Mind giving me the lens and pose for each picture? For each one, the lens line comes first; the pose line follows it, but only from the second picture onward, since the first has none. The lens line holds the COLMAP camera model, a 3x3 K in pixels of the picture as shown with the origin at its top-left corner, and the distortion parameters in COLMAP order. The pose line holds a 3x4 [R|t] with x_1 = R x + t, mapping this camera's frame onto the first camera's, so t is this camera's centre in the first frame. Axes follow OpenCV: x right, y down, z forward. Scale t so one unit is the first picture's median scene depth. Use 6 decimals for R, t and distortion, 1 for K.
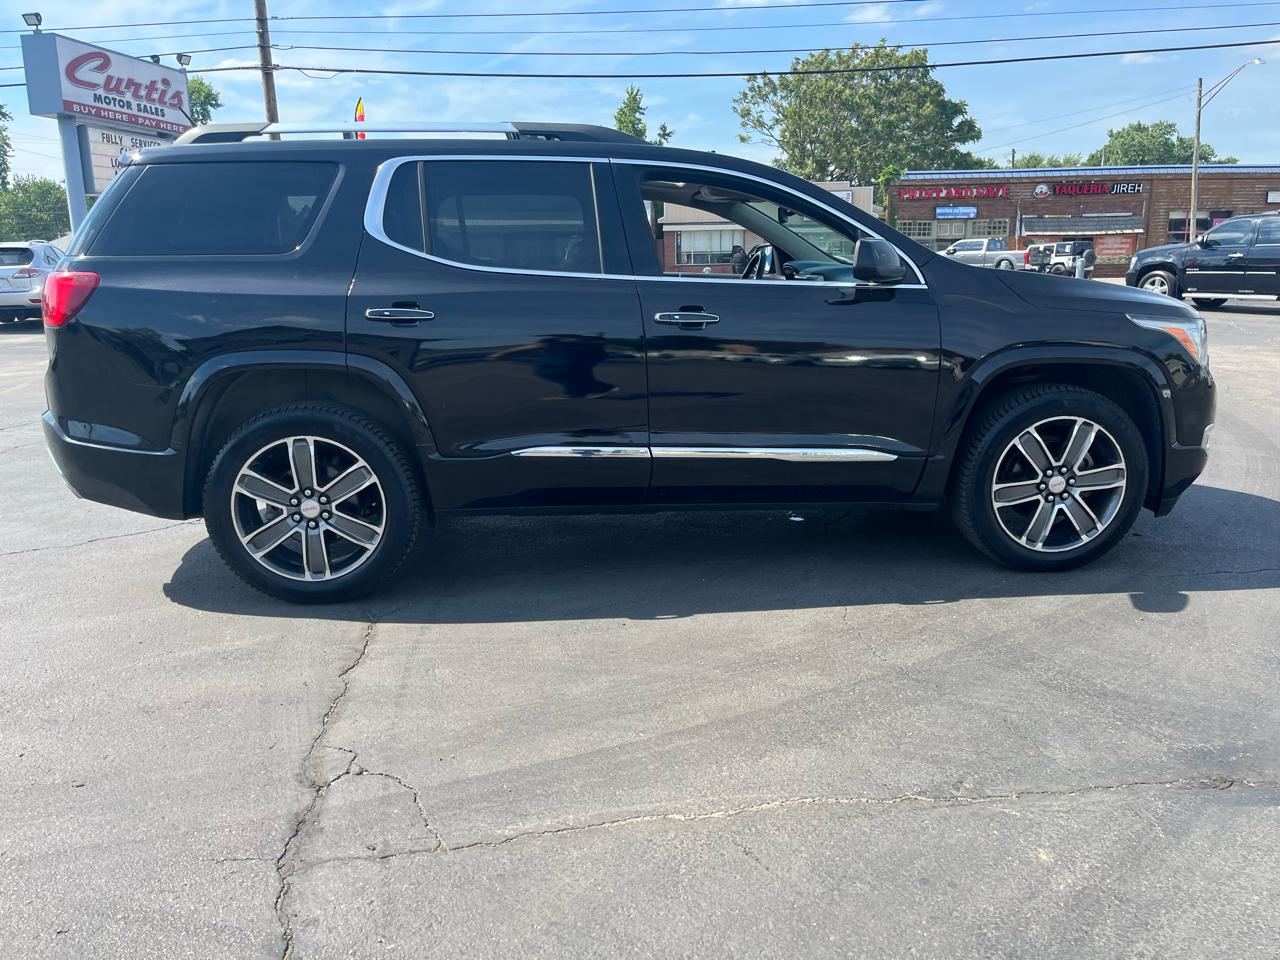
lens RADIAL K [[976.3, 0, 649.4], [0, 976.3, 486.9], [0, 0, 1]] dist [0.085701, -0.117069]
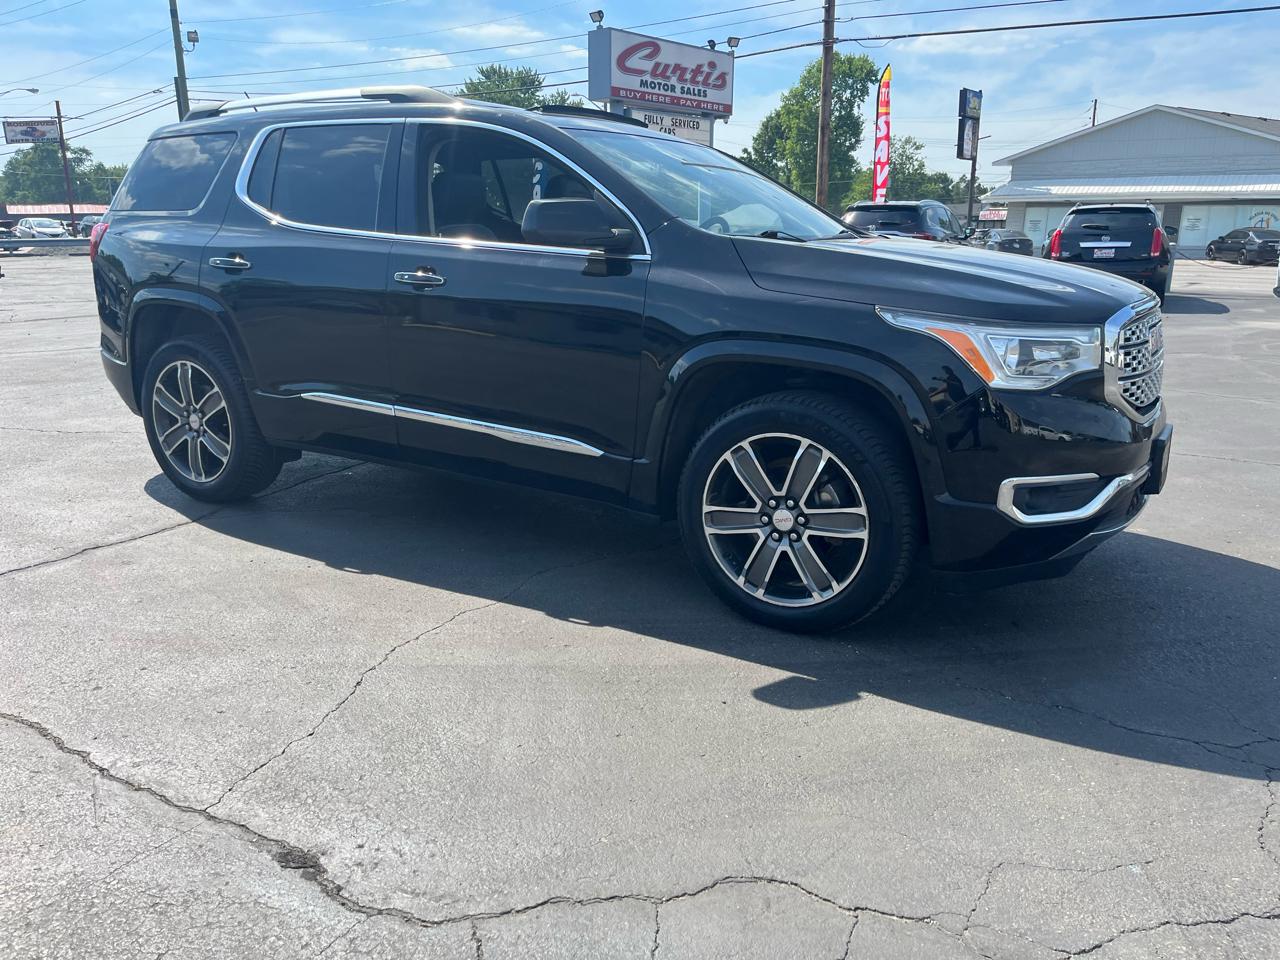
lens RADIAL K [[976.3, 0, 645.2], [0, 976.3, 491.0], [0, 0, 1]] dist [0.085701, -0.117069]
pose [[0.803534, 0.169600, -0.570586, 0.774611], [-0.151494, 0.985255, 0.079512, -0.071249], [0.575658, 0.022550, 0.817379, 0.306484]]
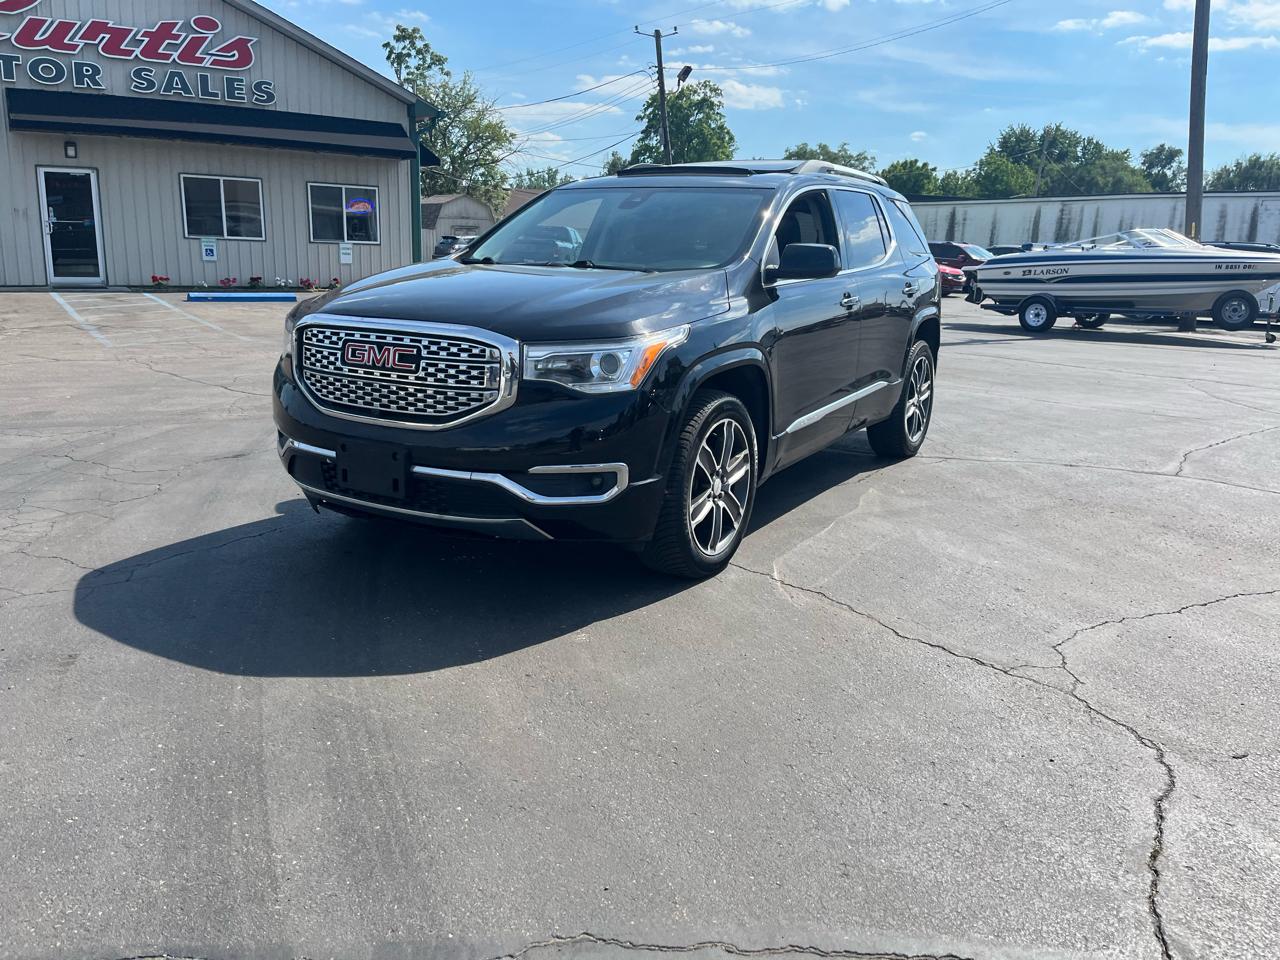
lens RADIAL K [[915.1, 0, 627.4], [0, 915.1, 482.7], [0, 0, 1]] dist [-0.007049, -0.032408]
pose [[-0.582298, 0.203474, -0.787101, 1.168550], [-0.188212, 0.908130, 0.374000, -0.446141], [0.790889, 0.365922, -0.490506, 1.868754]]
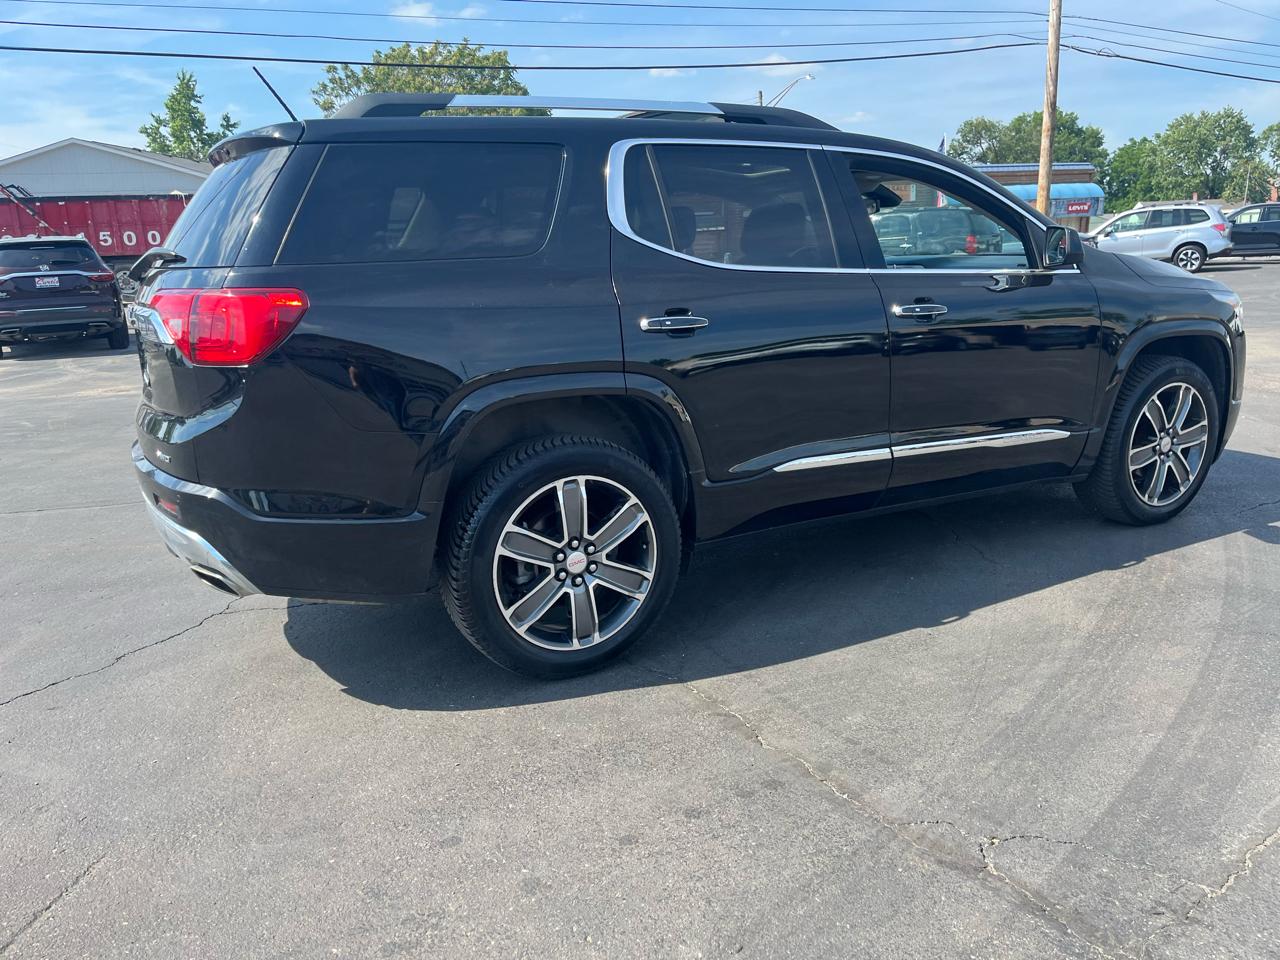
lens RADIAL K [[976.3, 0, 655.9], [0, 976.3, 491.0], [0, 0, 1]] dist [0.085701, -0.117069]
pose [[0.910370, -0.119105, 0.396284, -0.572527], [0.117348, 0.992674, 0.028773, -0.051006], [-0.396808, 0.020309, 0.917677, 0.203030]]
